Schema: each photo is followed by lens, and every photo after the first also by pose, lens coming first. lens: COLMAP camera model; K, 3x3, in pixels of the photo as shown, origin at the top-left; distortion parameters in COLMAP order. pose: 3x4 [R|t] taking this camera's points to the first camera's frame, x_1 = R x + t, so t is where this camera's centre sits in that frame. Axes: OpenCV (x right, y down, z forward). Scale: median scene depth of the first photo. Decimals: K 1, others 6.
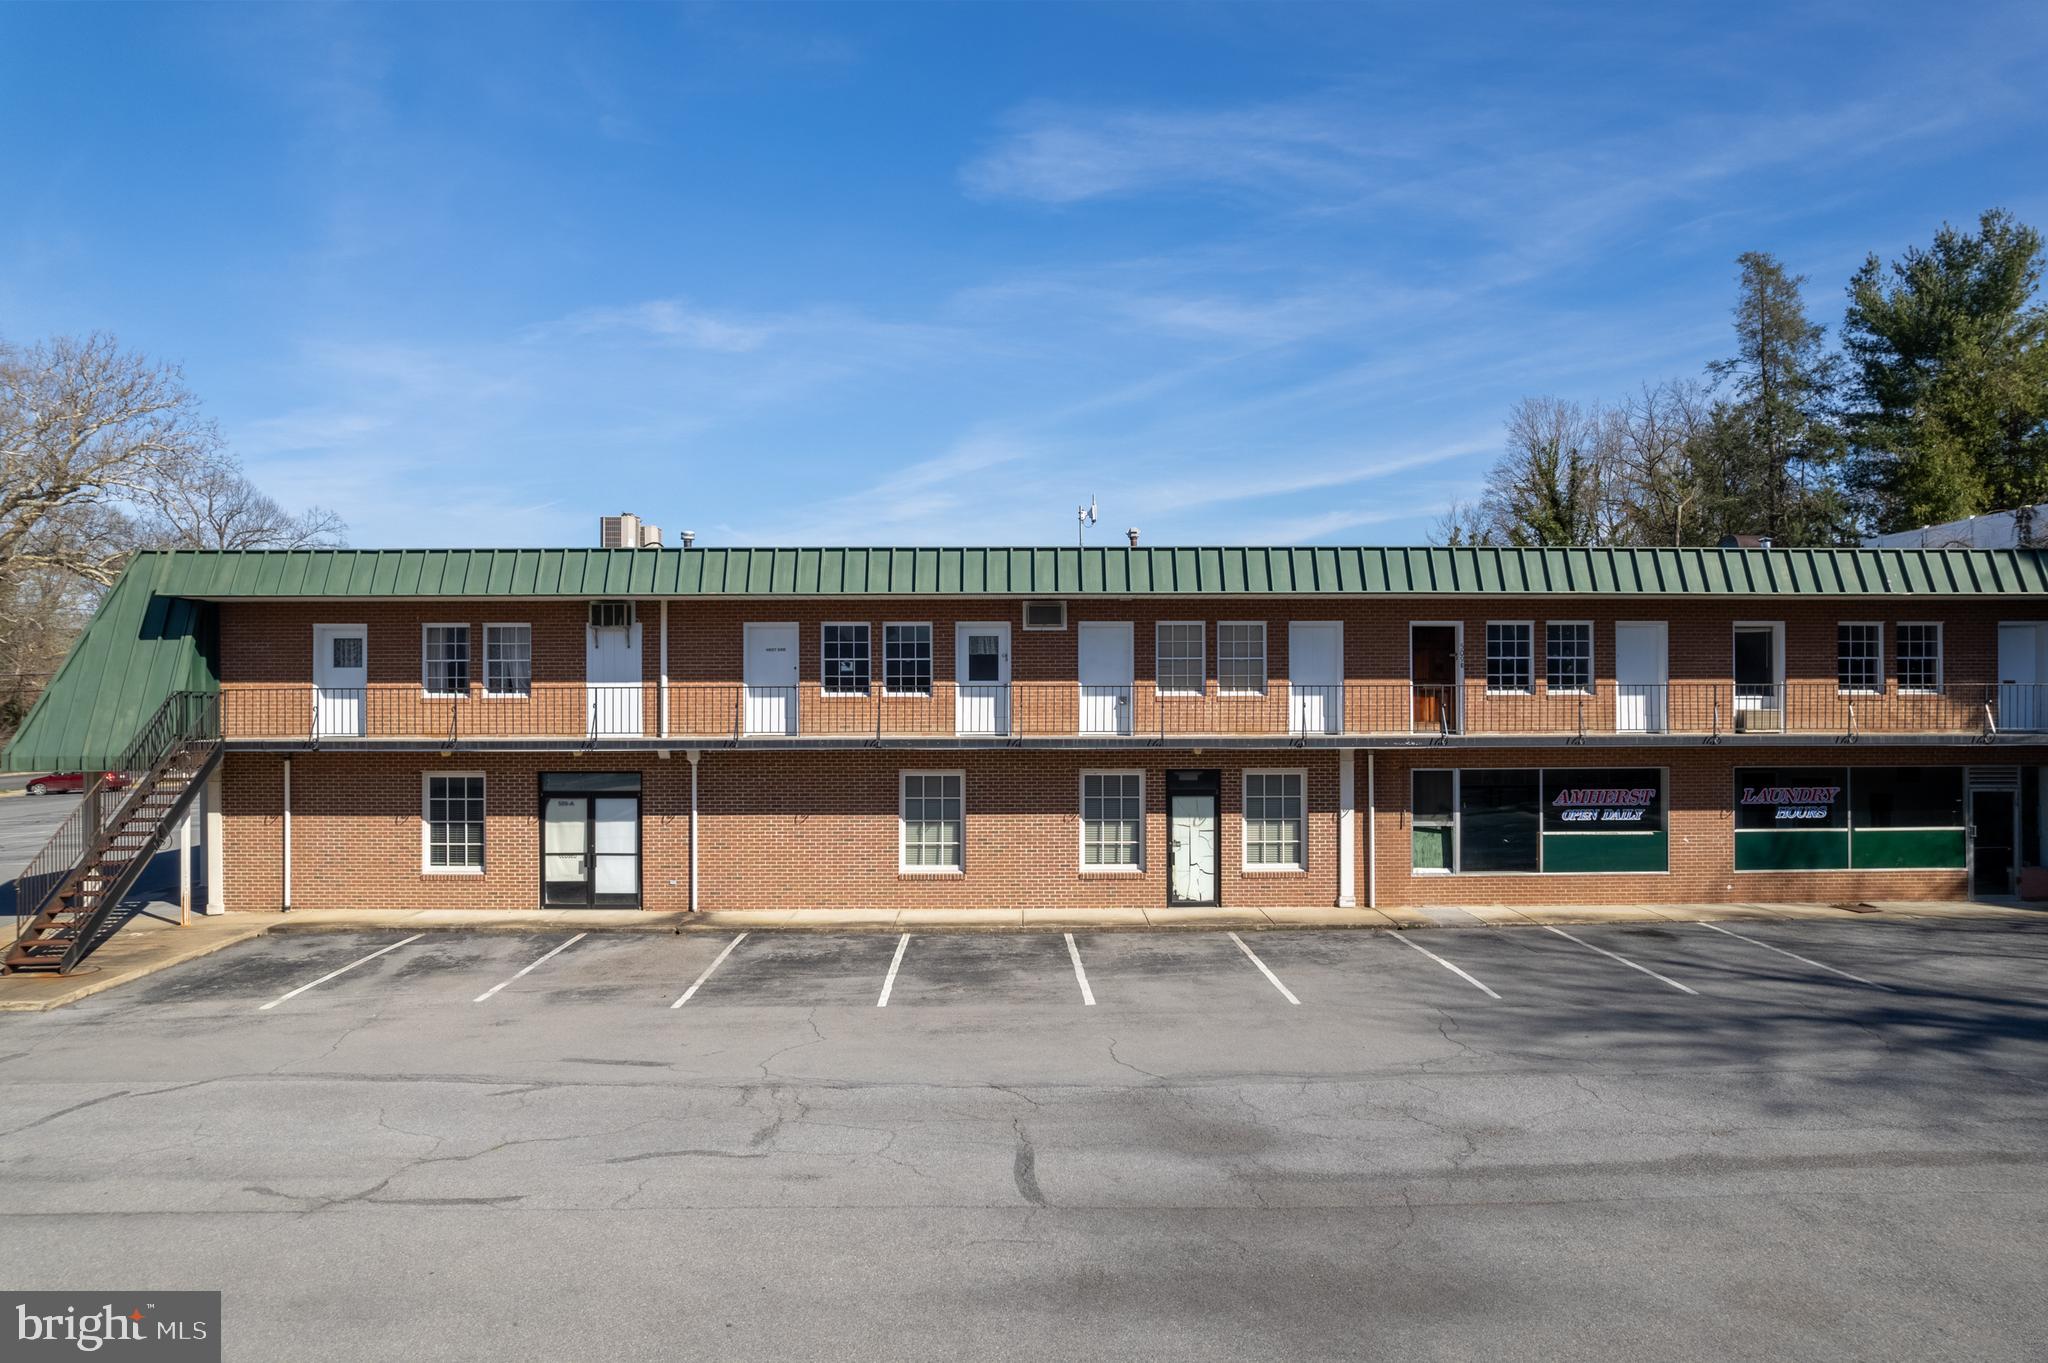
lens RADIAL K [[1319.4, 0, 1033.5], [0, 1319.4, 679.2], [0, 0, 1]] dist [-0.049425, 0.005057]
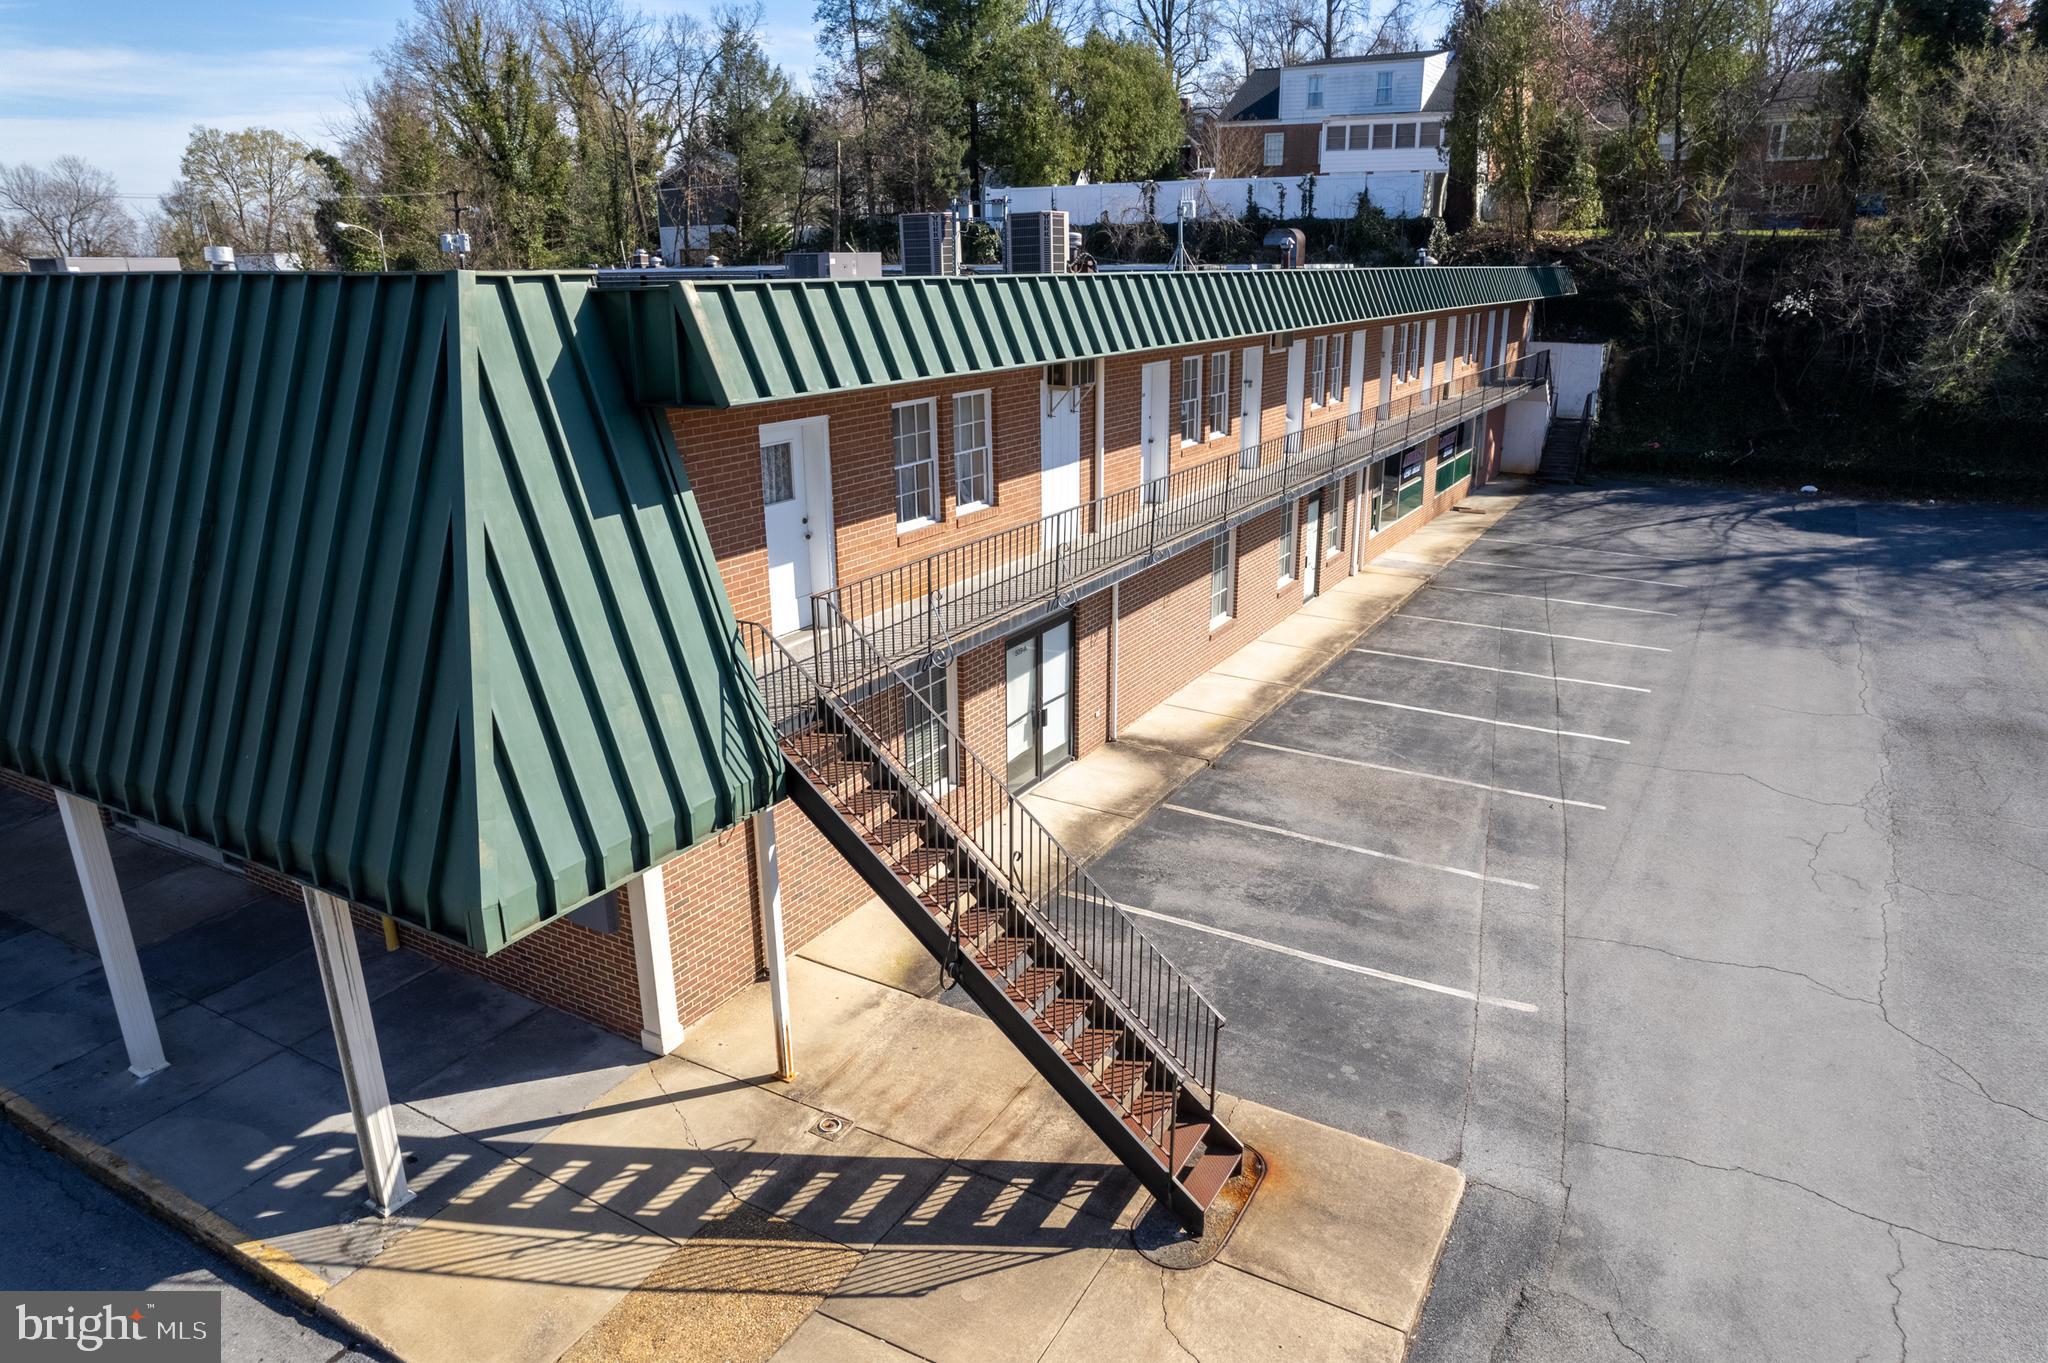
lens RADIAL K [[1319.4, 0, 1033.5], [0, 1319.4, 679.2], [0, 0, 1]] dist [-0.049425, 0.005057]
pose [[0.517965, -0.259948, 0.814947, -0.908983], [0.000757, 0.952846, 0.303453, -0.099287], [-0.855401, -0.156561, 0.493738, 0.641816]]
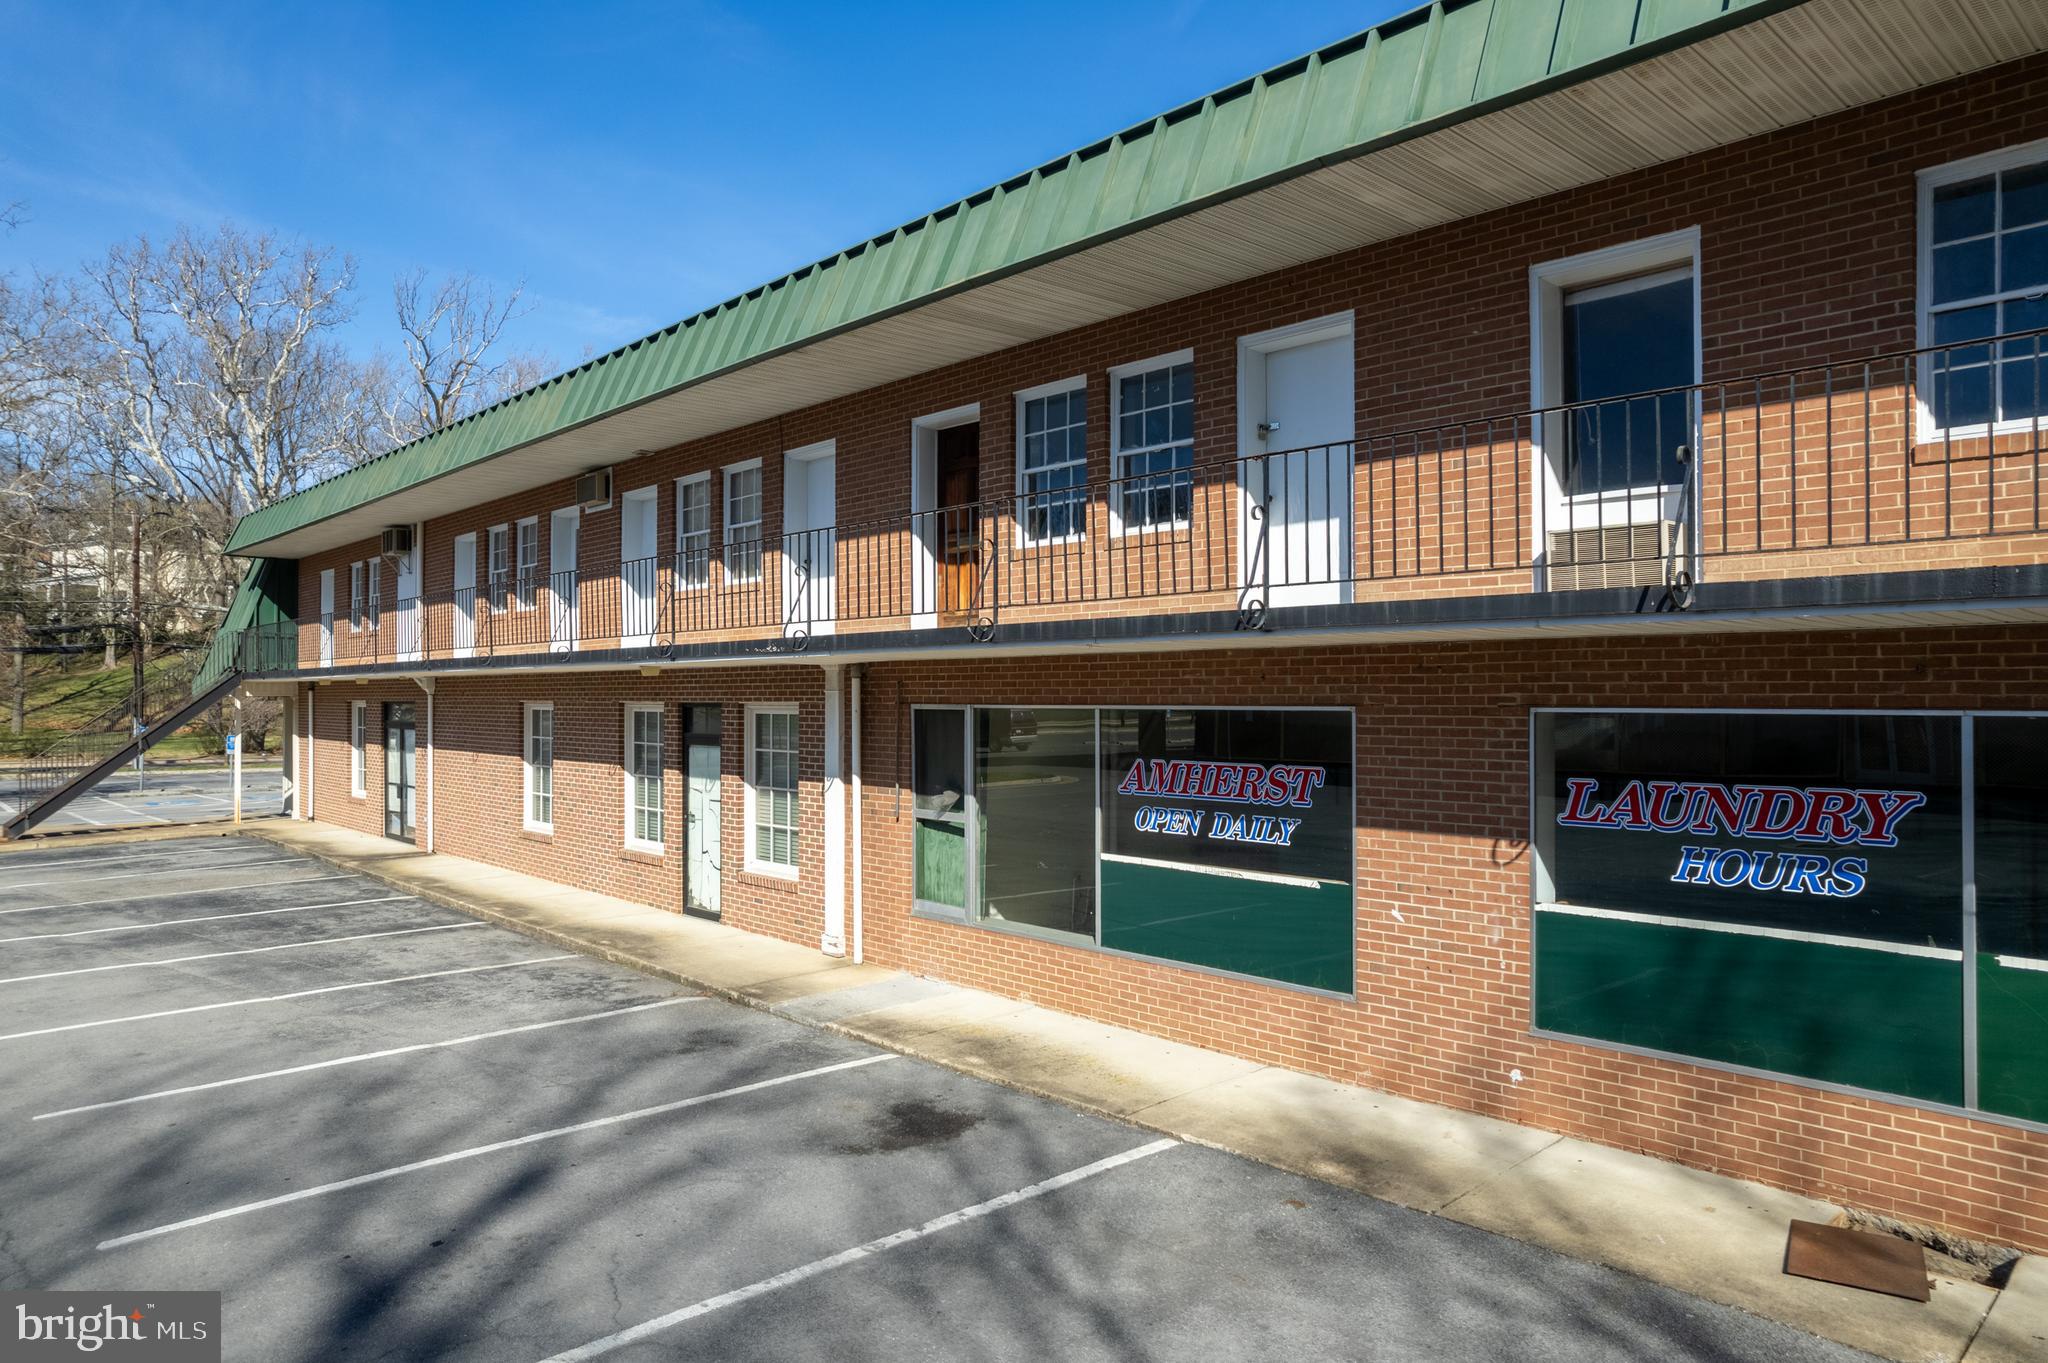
lens RADIAL K [[1325.3, 0, 1035.4], [0, 1325.3, 679.0], [0, 0, 1]] dist [-0.082451, 0.085239]
pose [[0.674765, -0.007846, -0.737991, 0.699840], [-0.003524, 0.999898, -0.013853, 0.064991], [0.738025, 0.011949, 0.674668, 0.687170]]
